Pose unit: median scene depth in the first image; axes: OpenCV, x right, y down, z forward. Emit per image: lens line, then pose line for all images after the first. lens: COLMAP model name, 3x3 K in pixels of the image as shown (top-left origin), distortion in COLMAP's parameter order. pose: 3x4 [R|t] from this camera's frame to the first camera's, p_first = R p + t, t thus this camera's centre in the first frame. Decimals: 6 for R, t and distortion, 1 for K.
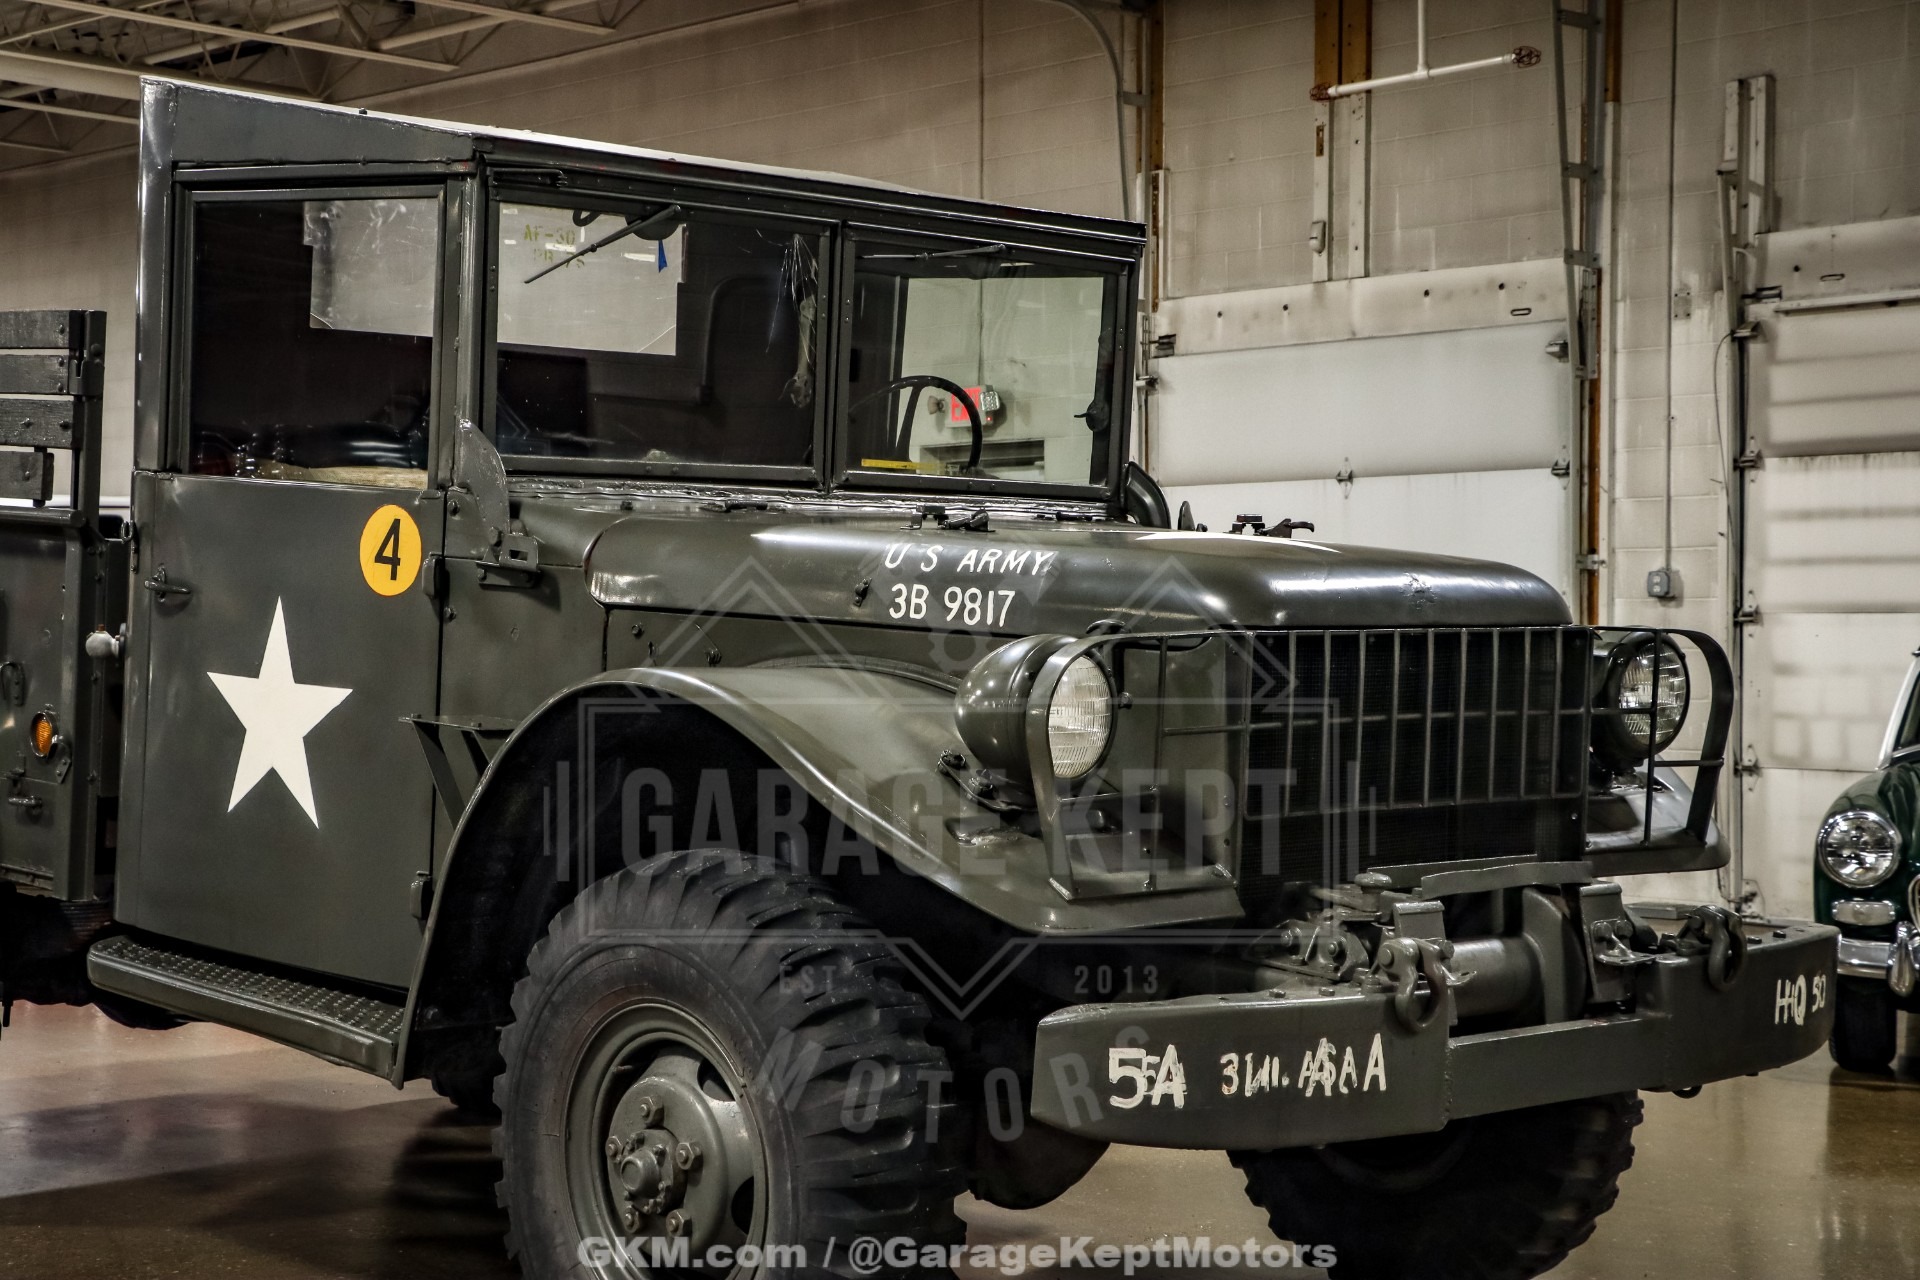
lens RADIAL K [[3172.8, 0, 963.9], [0, 3172.8, 657.9], [0, 0, 1]] dist [0.171107, 0.000000]
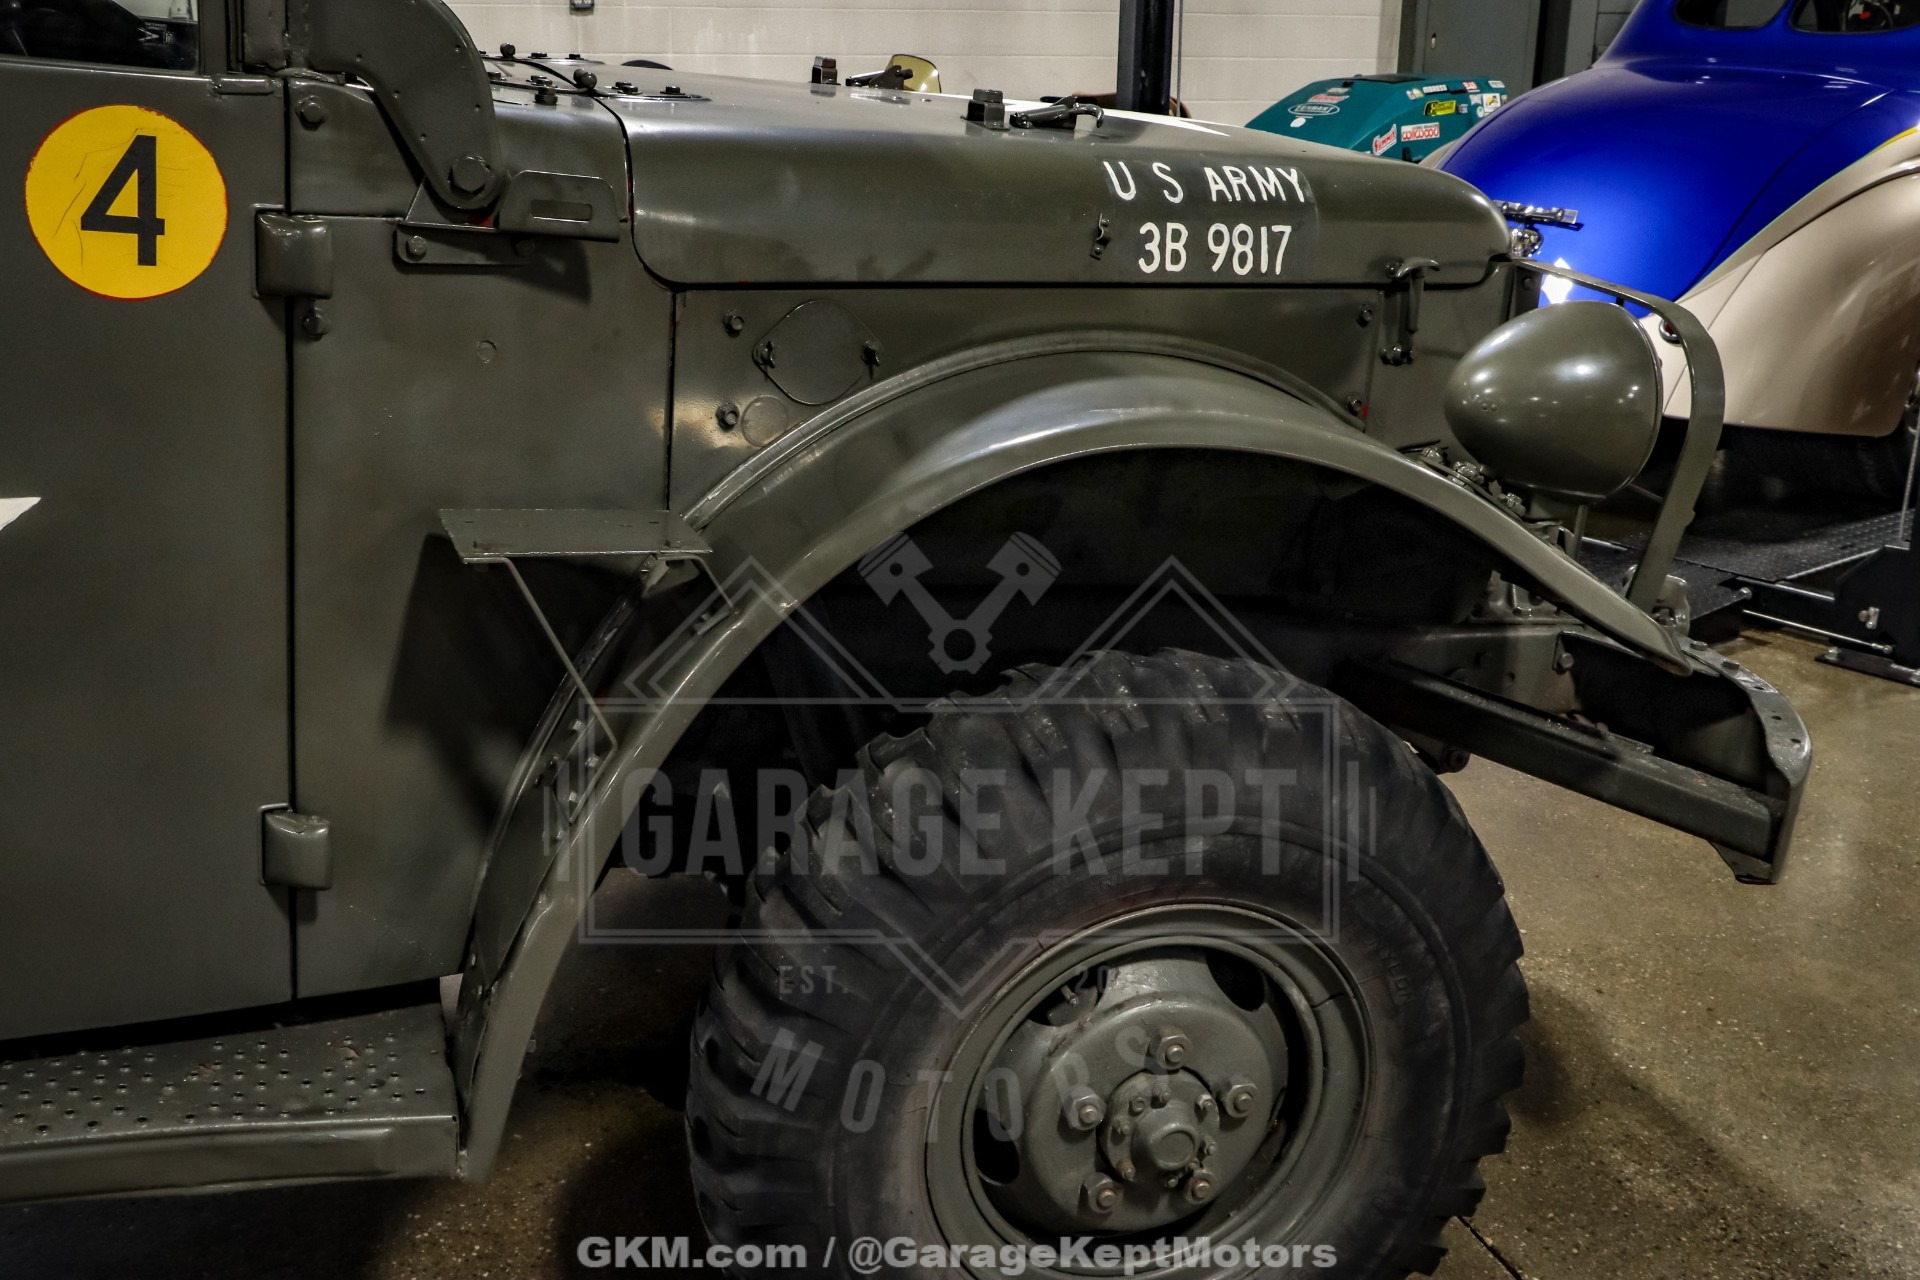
lens RADIAL K [[2081.0, 0, 967.3], [0, 2081.0, 670.1], [0, 0, 1]] dist [-0.000329, 0.000000]
pose [[0.432471, -0.280306, 0.856970, -0.405172], [-0.006232, 0.949497, 0.313715, -0.064745], [-0.901626, -0.141014, 0.408883, 0.730851]]
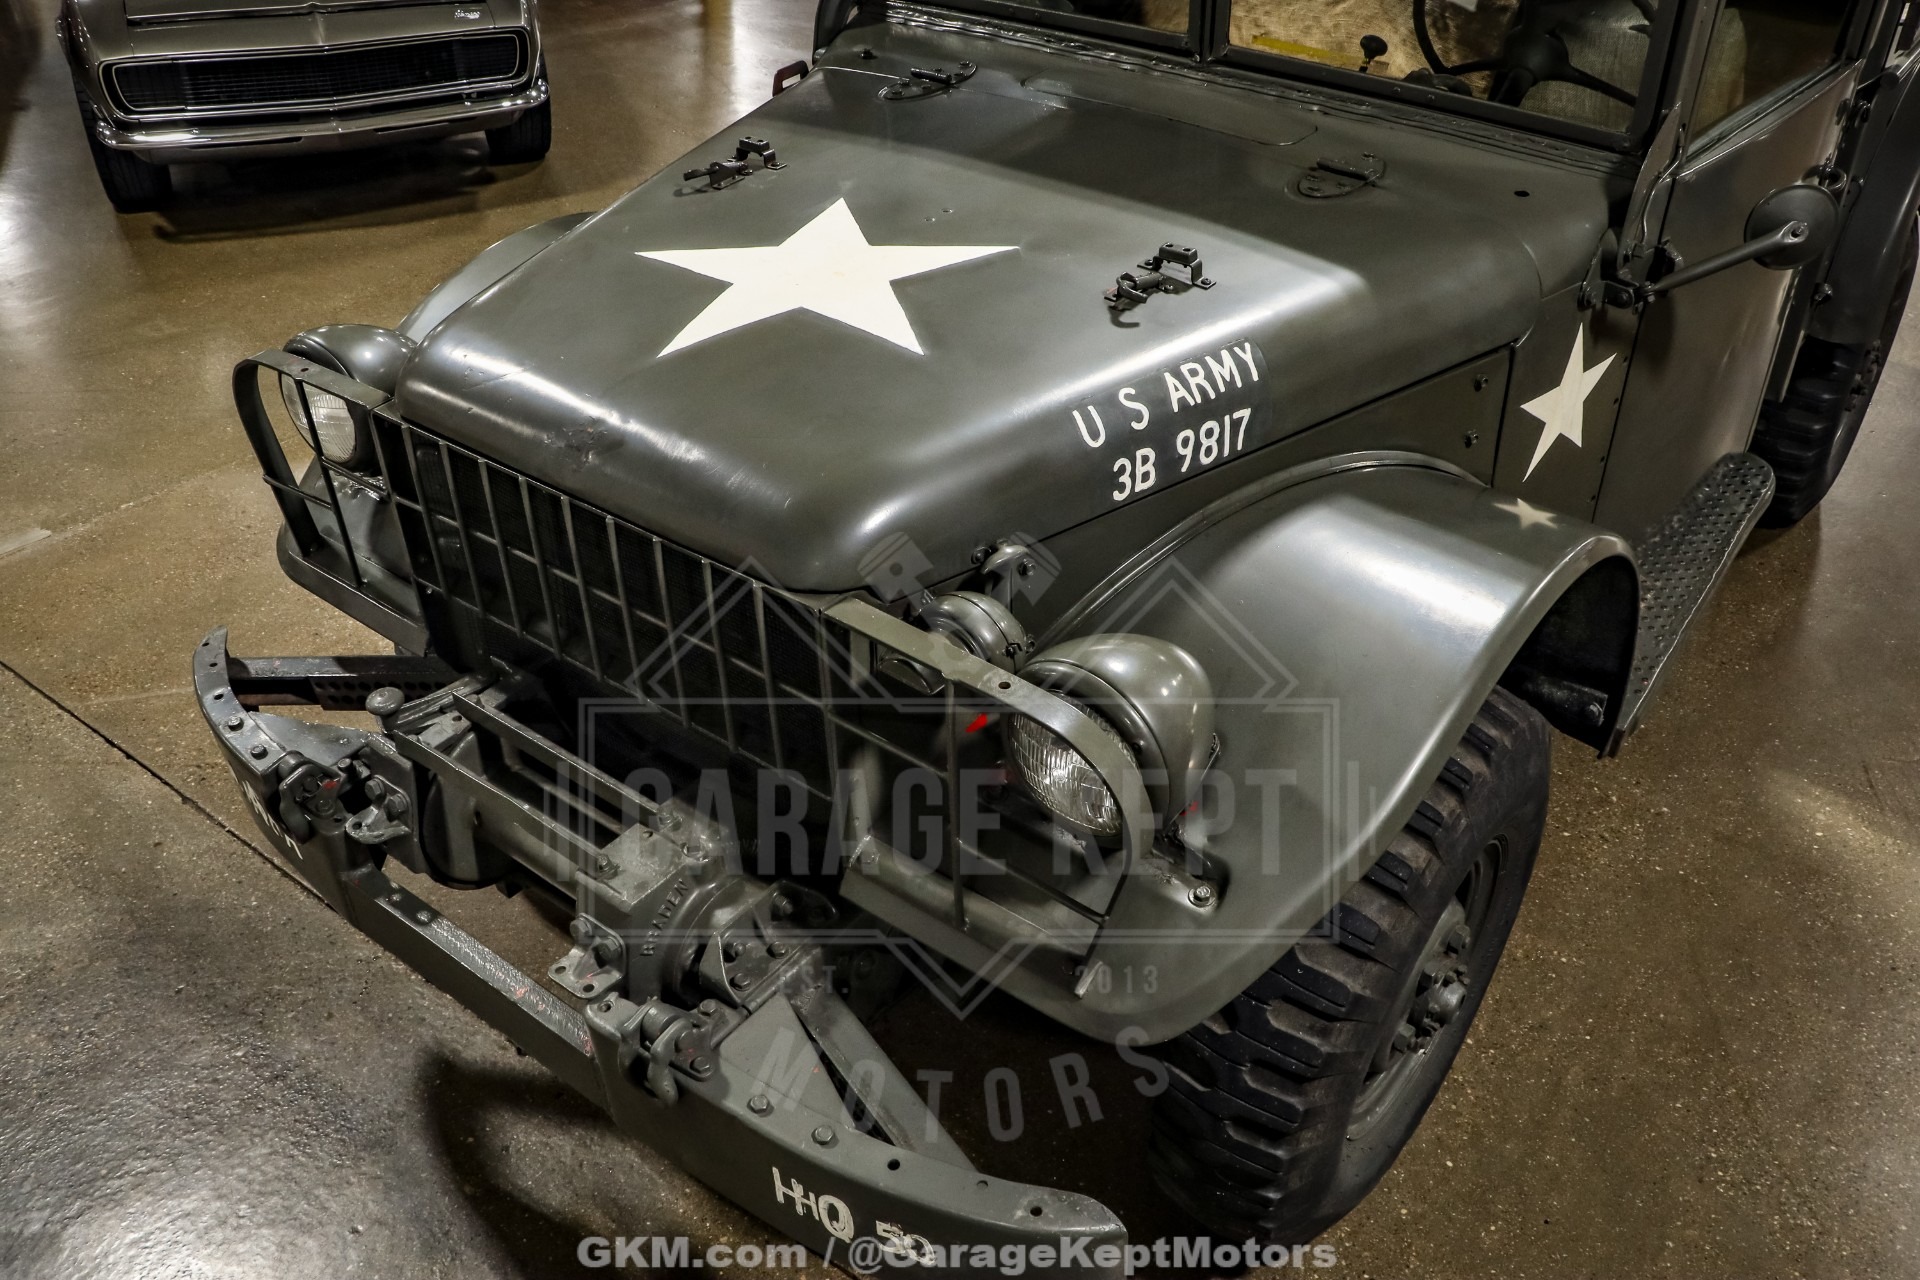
lens RADIAL K [[1584.4, 0, 968.1], [0, 1584.4, 647.6], [0, 0, 1]] dist [-0.136428, 0.105331]
pose [[0.159606, 0.553343, -0.817519, 0.432078], [-0.029946, 0.830468, 0.556261, -0.169647], [0.986727, -0.064301, 0.149118, 0.900929]]
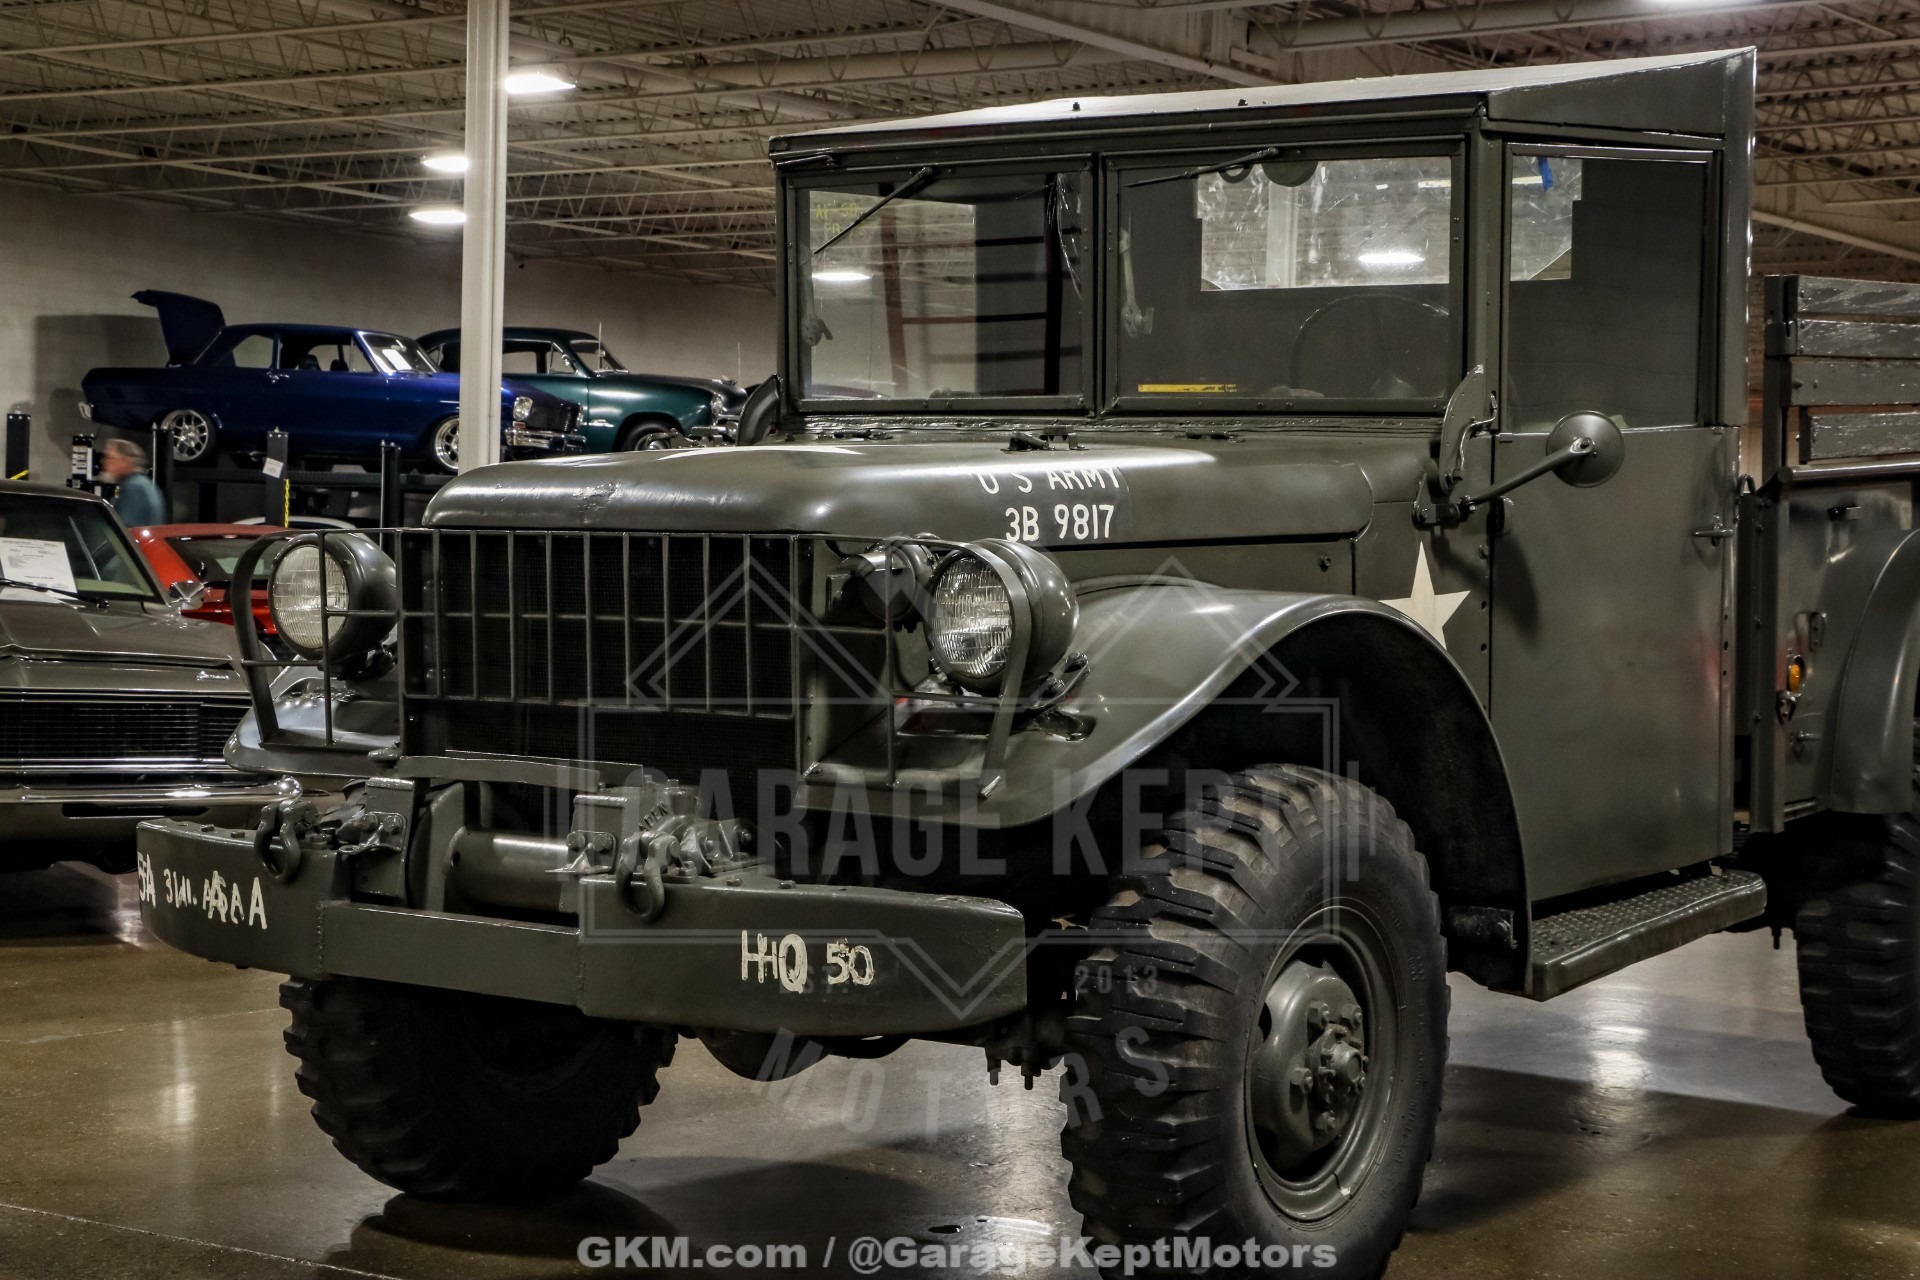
lens RADIAL K [[3172.8, 0, 947.9], [0, 3172.8, 656.9], [0, 0, 1]] dist [0.171107, 0.000000]
pose [[0.193250, 0.034129, -0.980556, 1.013230], [-0.039426, 0.998858, 0.026996, -0.001057], [0.980357, 0.033442, 0.194374, 0.795941]]
